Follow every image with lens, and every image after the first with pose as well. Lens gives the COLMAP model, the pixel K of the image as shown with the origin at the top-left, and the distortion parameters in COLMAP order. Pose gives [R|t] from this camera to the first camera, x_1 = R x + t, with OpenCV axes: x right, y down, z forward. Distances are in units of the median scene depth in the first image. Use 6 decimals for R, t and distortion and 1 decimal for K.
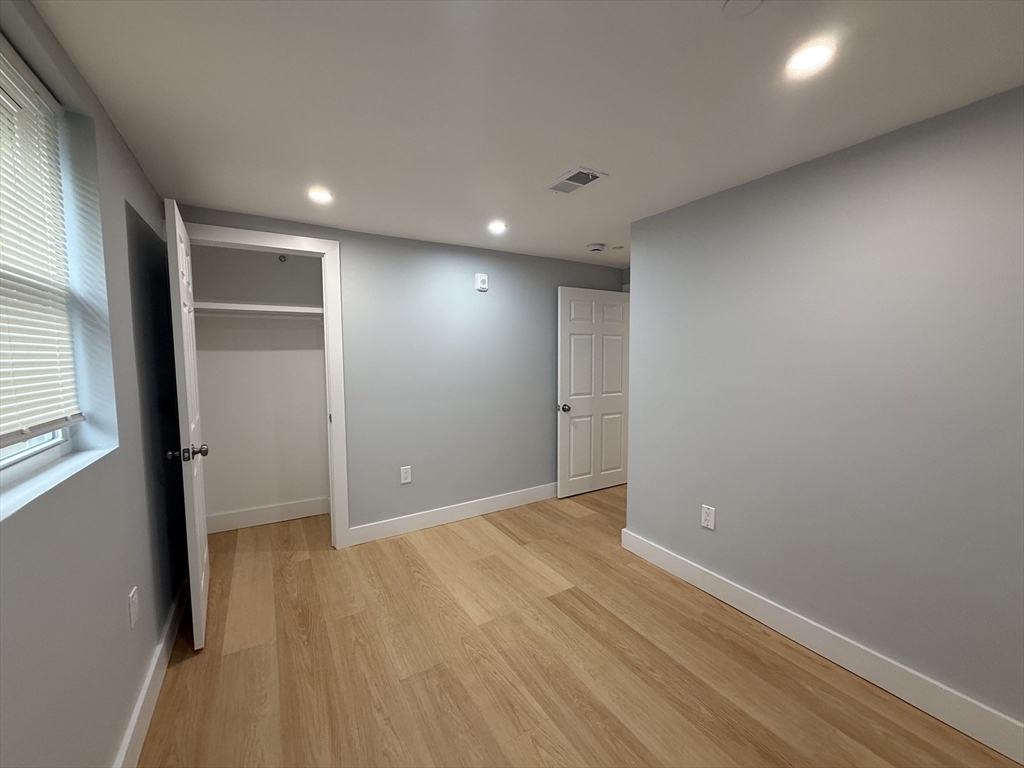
lens RADIAL K [[408.0, 0, 512.0], [0, 408.0, 384.0], [0, 0, 1]] dist [0.000263, 0.000024]
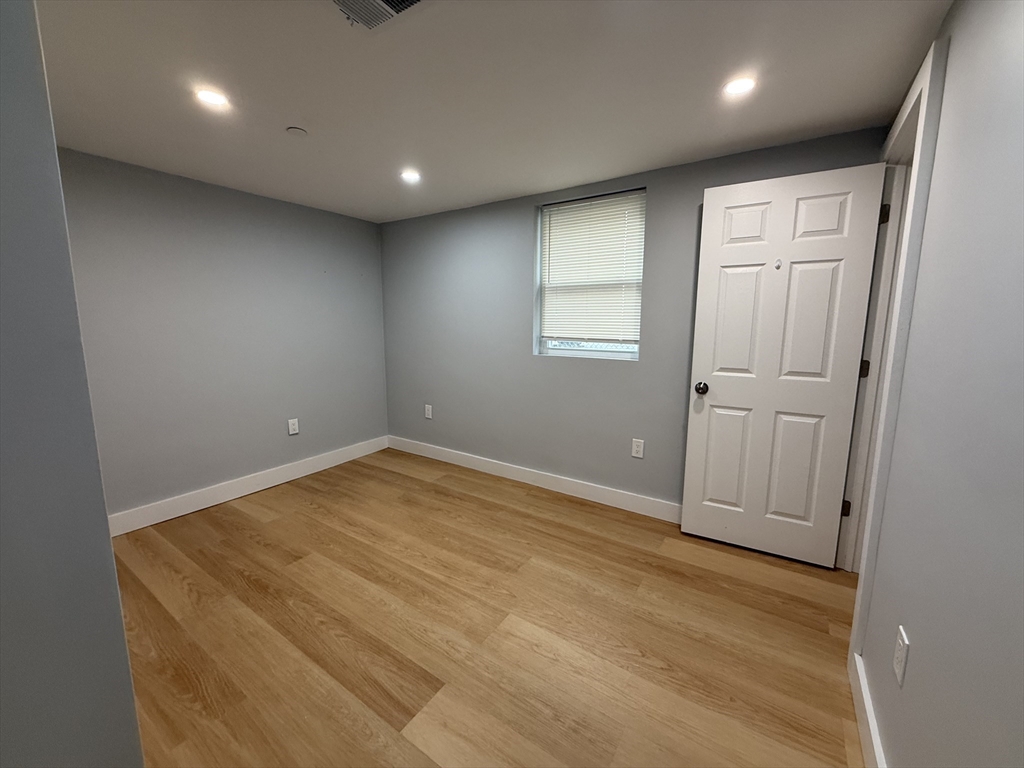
lens RADIAL K [[408.0, 0, 512.0], [0, 408.0, 384.0], [0, 0, 1]] dist [0.000263, 0.000024]
pose [[-0.909505, 0.066970, -0.410263, 0.281086], [-0.029842, 0.973872, 0.225127, -0.116950], [0.414620, 0.216997, -0.883743, 1.917857]]
